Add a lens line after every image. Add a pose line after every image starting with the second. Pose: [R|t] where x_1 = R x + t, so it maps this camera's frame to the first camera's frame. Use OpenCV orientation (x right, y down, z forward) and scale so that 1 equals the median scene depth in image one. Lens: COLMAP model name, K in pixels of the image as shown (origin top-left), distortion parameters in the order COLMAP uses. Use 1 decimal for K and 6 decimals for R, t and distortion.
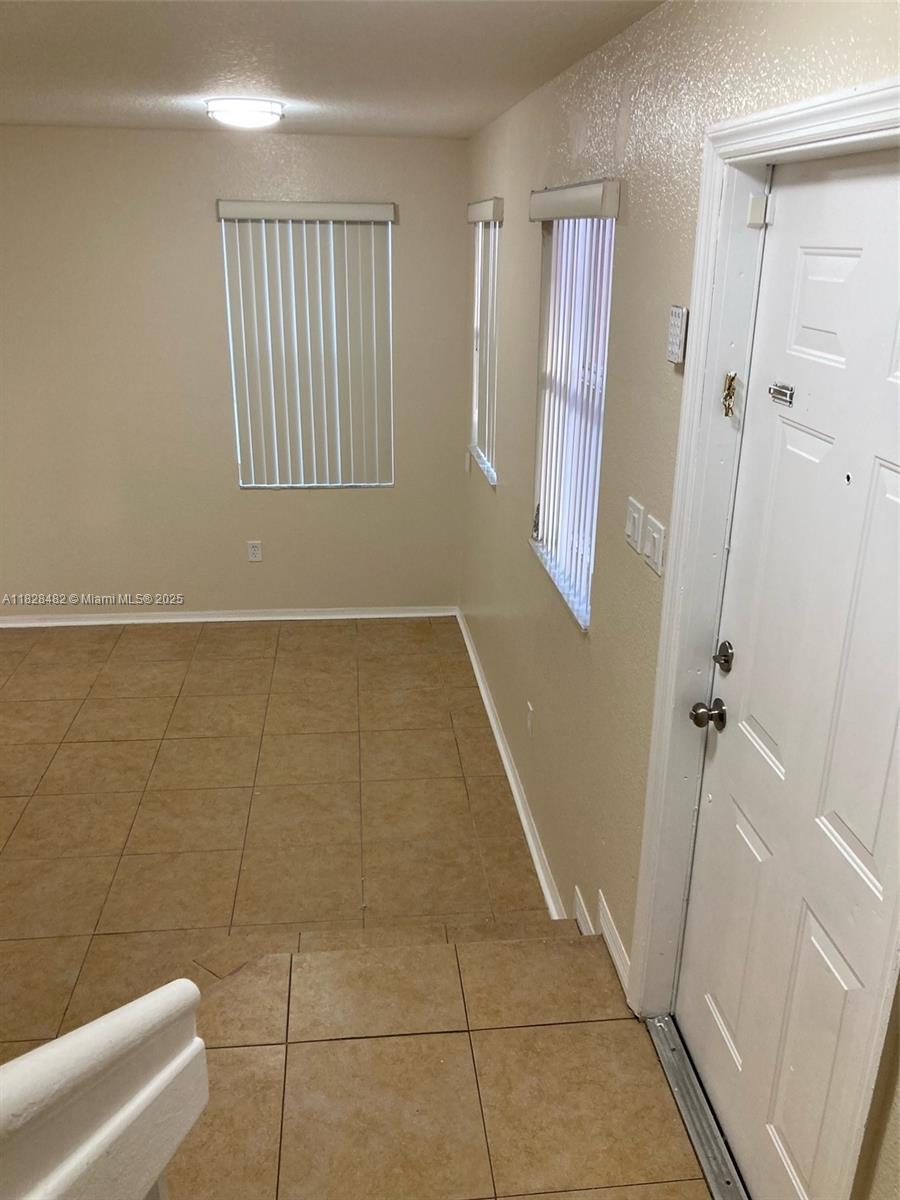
lens RADIAL K [[959.1, 0, 449.9], [0, 959.1, 674.9], [0, 0, 1]] dist [0.005851, 0.007612]
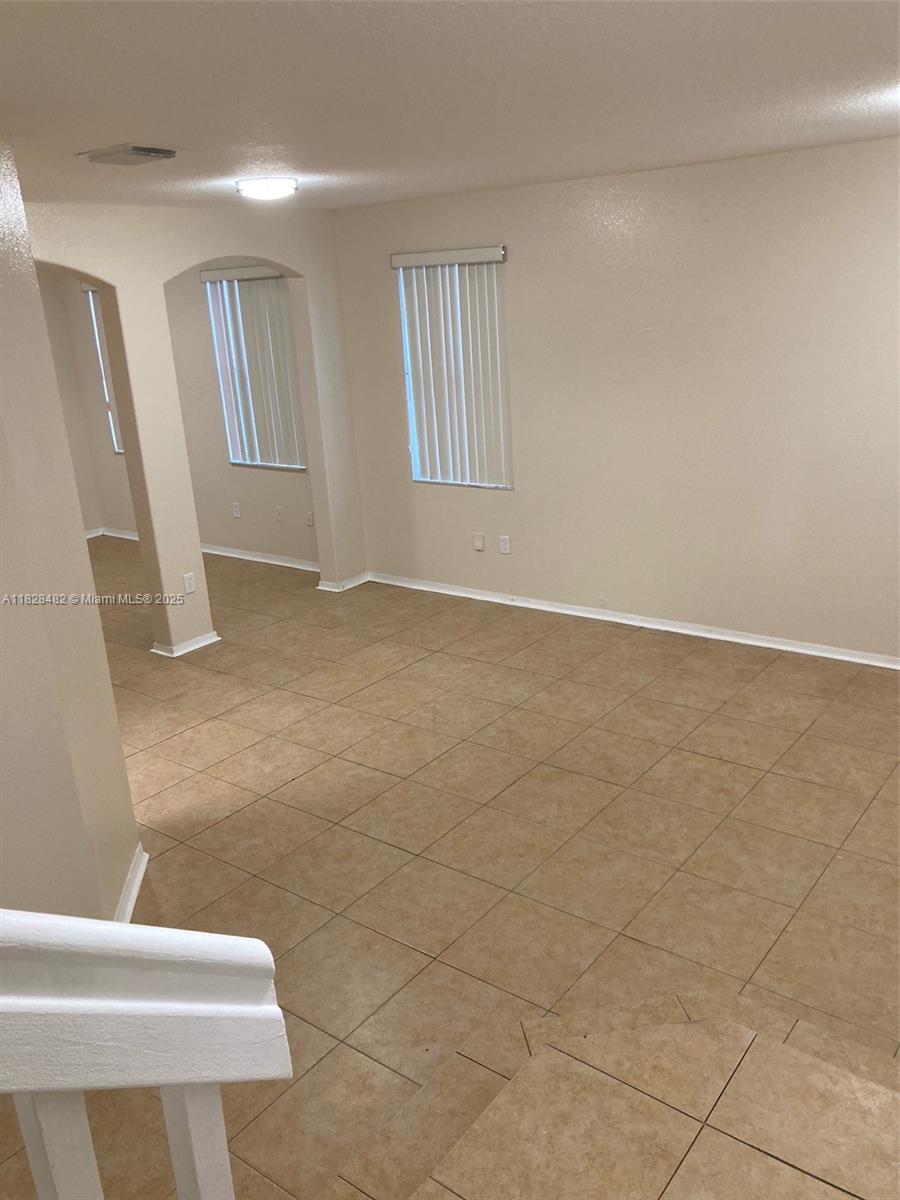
lens RADIAL K [[966.6, 0, 466.6], [0, 966.6, 604.6], [0, 0, 1]] dist [0.022681, 0.002166]
pose [[0.723811, 0.159862, -0.671224, 0.117024], [-0.225568, 0.974163, -0.011229, -0.018607], [0.652087, 0.159535, 0.741169, 0.051632]]
